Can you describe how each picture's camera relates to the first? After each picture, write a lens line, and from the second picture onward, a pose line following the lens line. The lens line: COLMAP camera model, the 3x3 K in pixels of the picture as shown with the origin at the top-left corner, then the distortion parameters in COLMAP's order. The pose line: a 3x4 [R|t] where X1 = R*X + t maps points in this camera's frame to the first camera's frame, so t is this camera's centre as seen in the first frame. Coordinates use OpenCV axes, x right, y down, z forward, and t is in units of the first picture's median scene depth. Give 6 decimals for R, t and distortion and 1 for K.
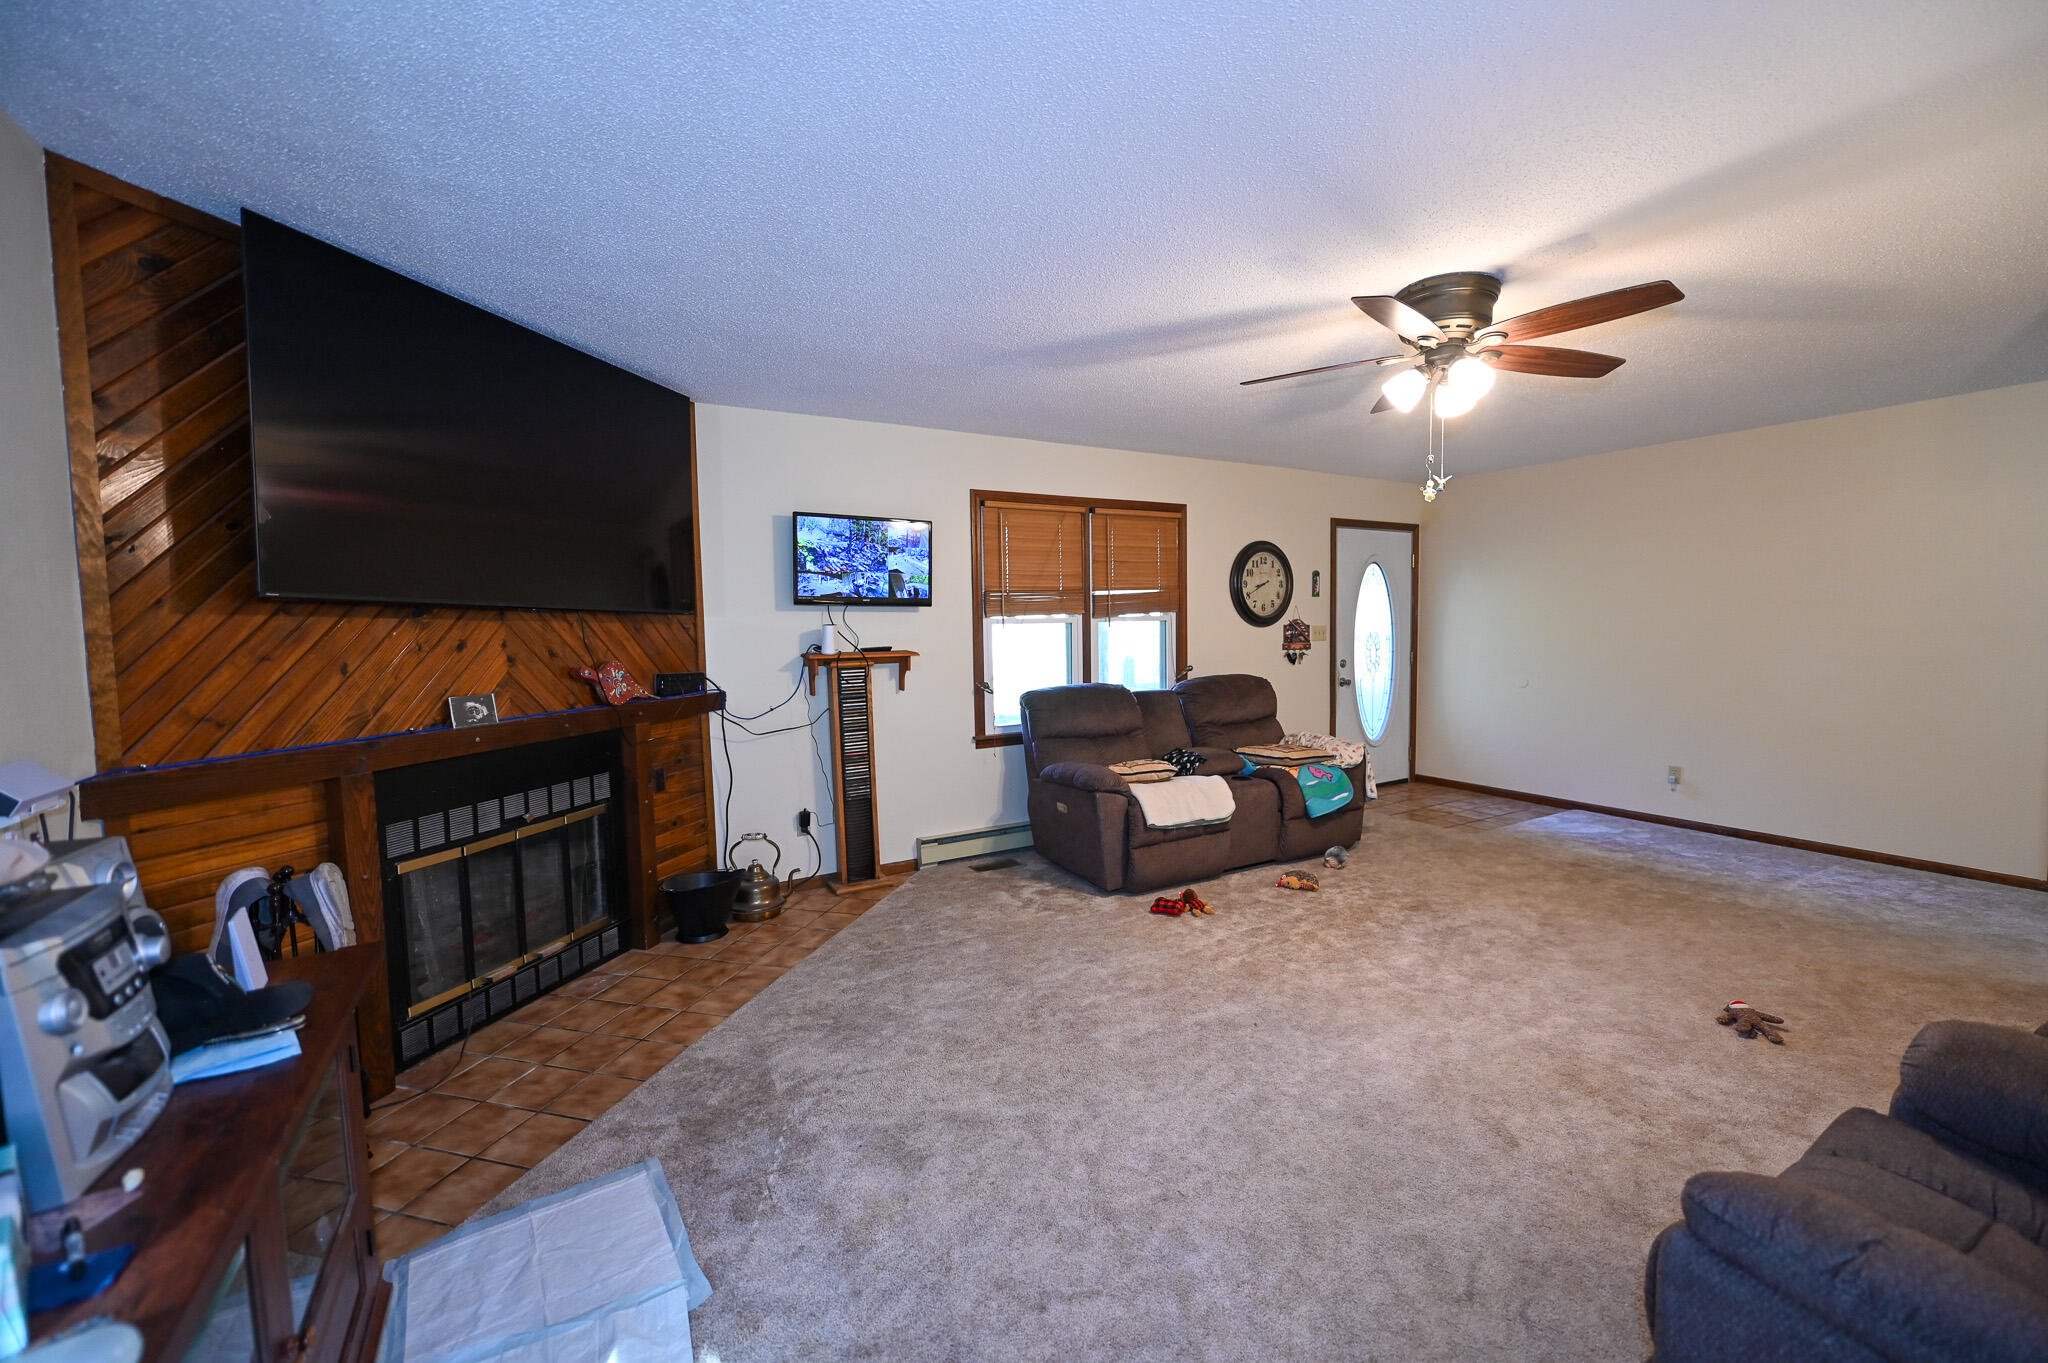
lens RADIAL K [[815.8, 0, 1016.3], [0, 815.8, 679.0], [0, 0, 1]] dist [-0.006636, -0.000594]
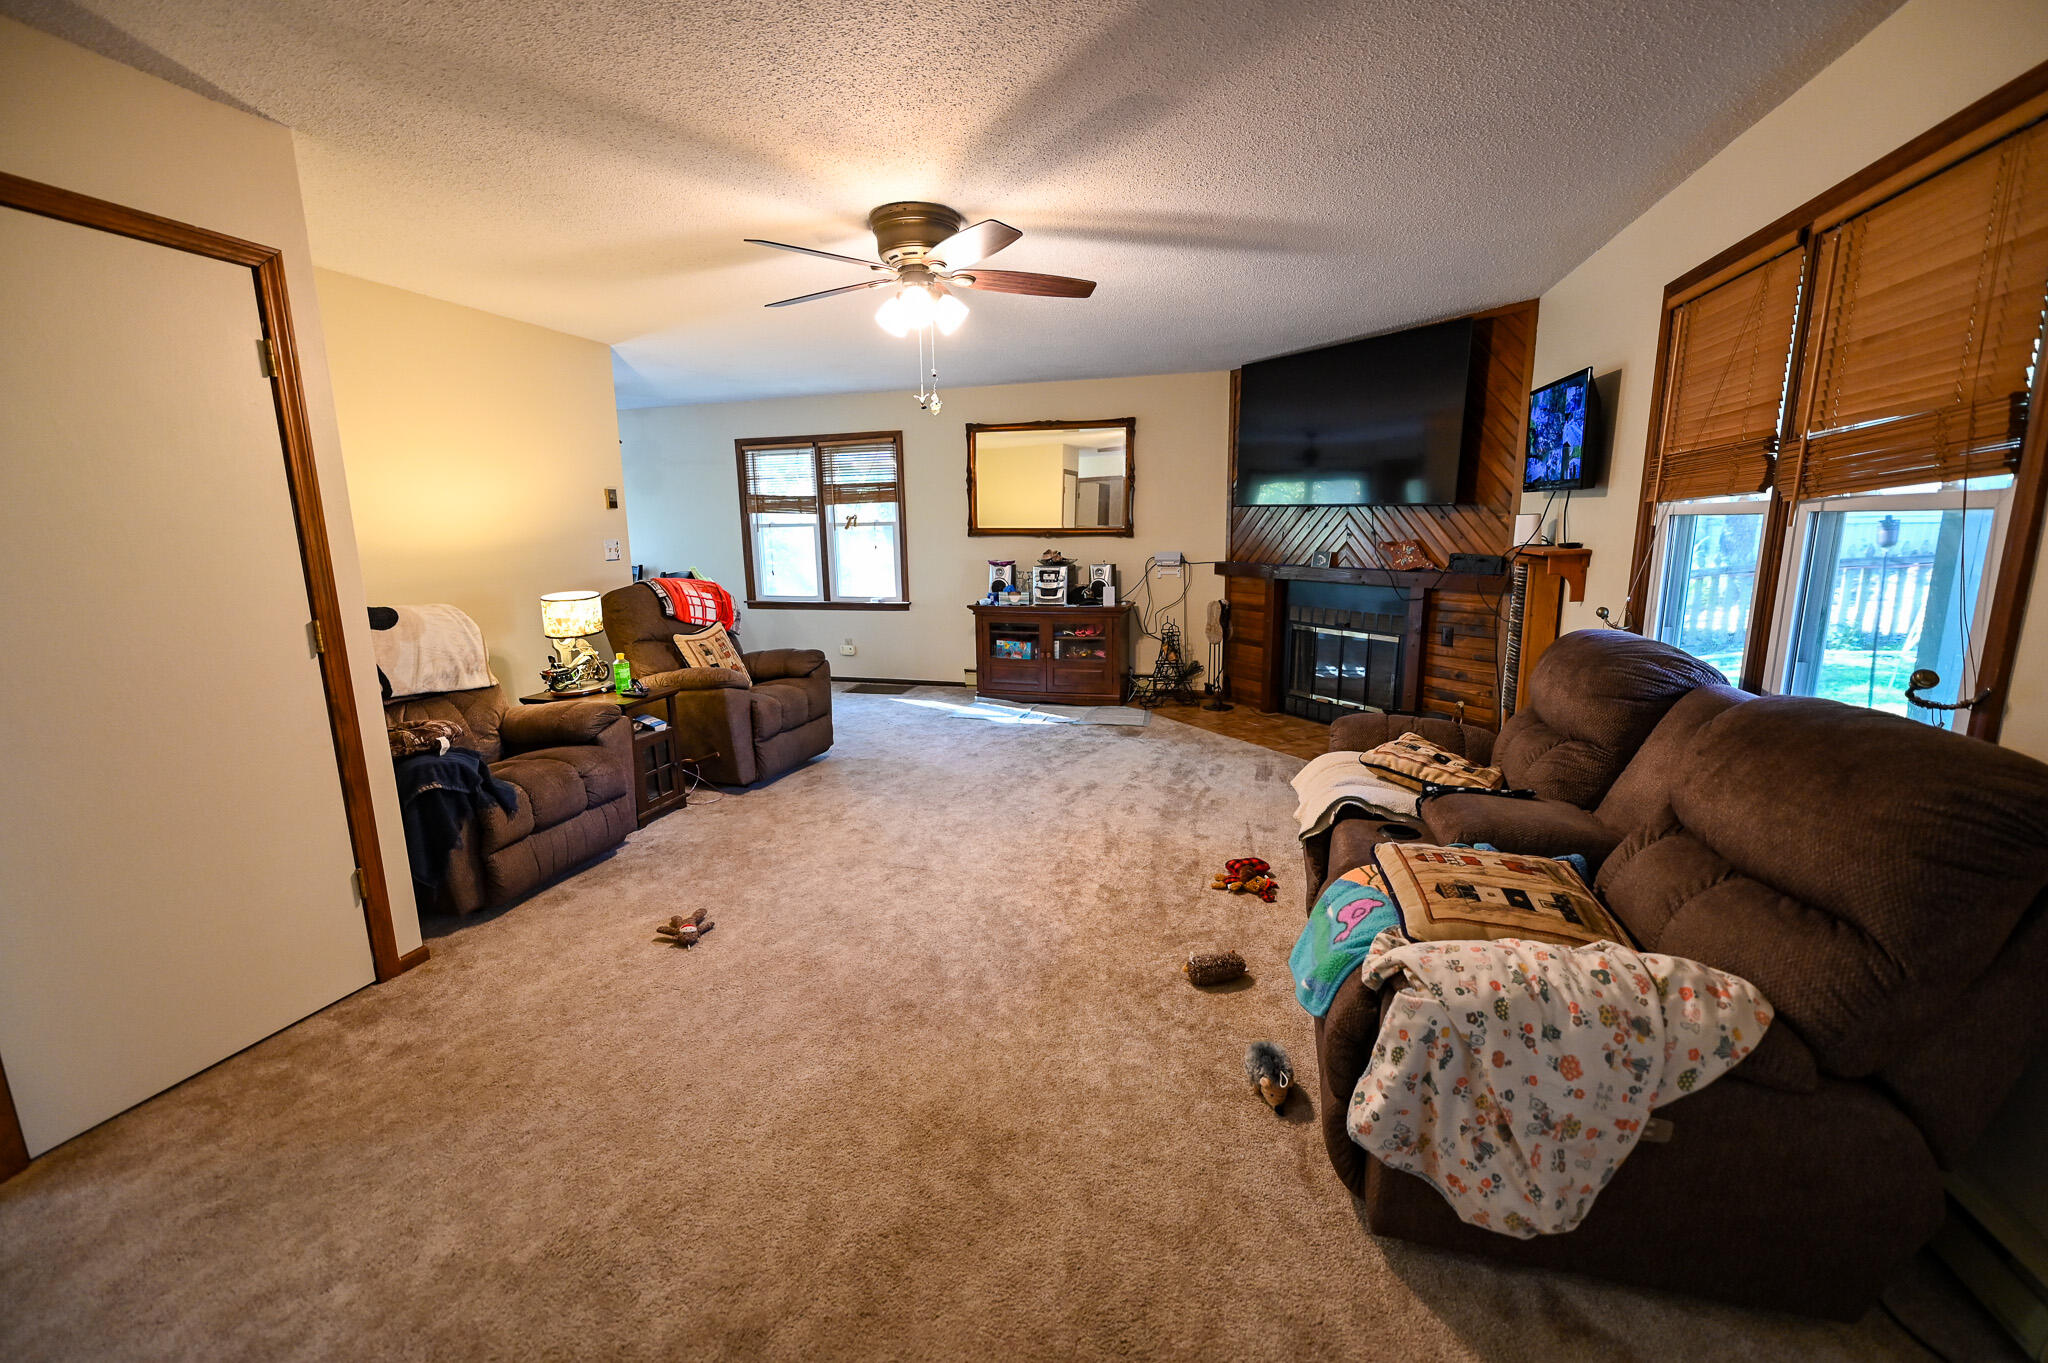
lens RADIAL K [[815.8, 0, 1033.8], [0, 815.8, 682.3], [0, 0, 1]] dist [-0.006636, -0.000594]
pose [[-0.702388, 0.155821, -0.694529, 1.011958], [-0.028334, 0.968850, 0.246021, -0.113891], [0.711230, 0.192481, -0.676094, 1.563507]]
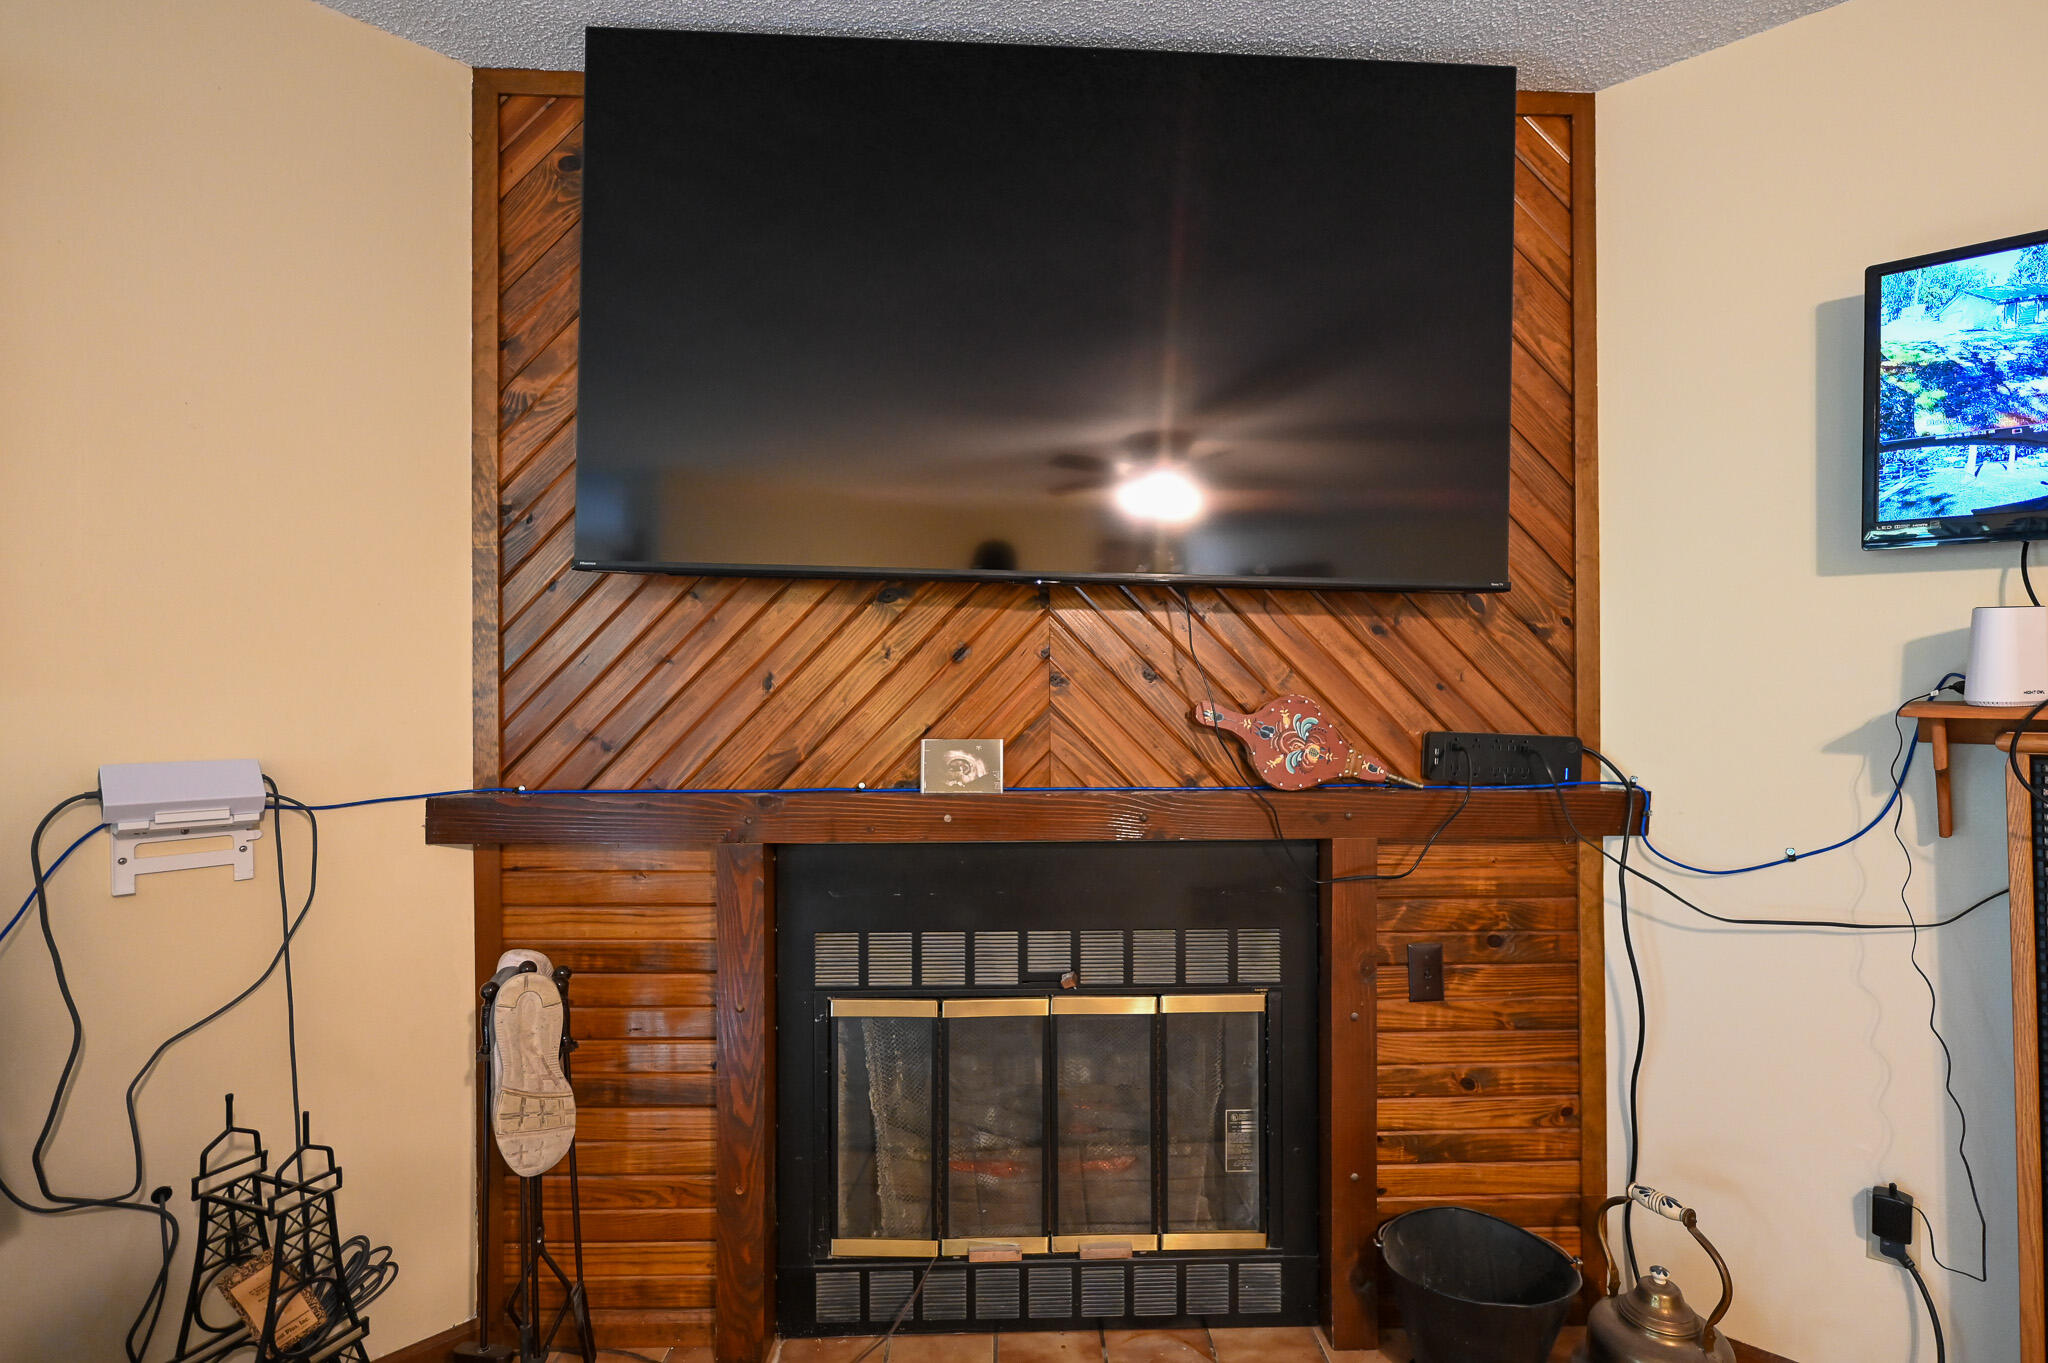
lens RADIAL K [[1006.4, 0, 1022.8], [0, 1006.4, 688.1], [0, 0, 1]] dist [-0.005454, -0.000980]
pose [[0.308095, 0.013276, -0.951263, 0.009579], [-0.070772, 0.997452, -0.009002, -0.010278], [0.948719, 0.070096, 0.308250, 0.679744]]
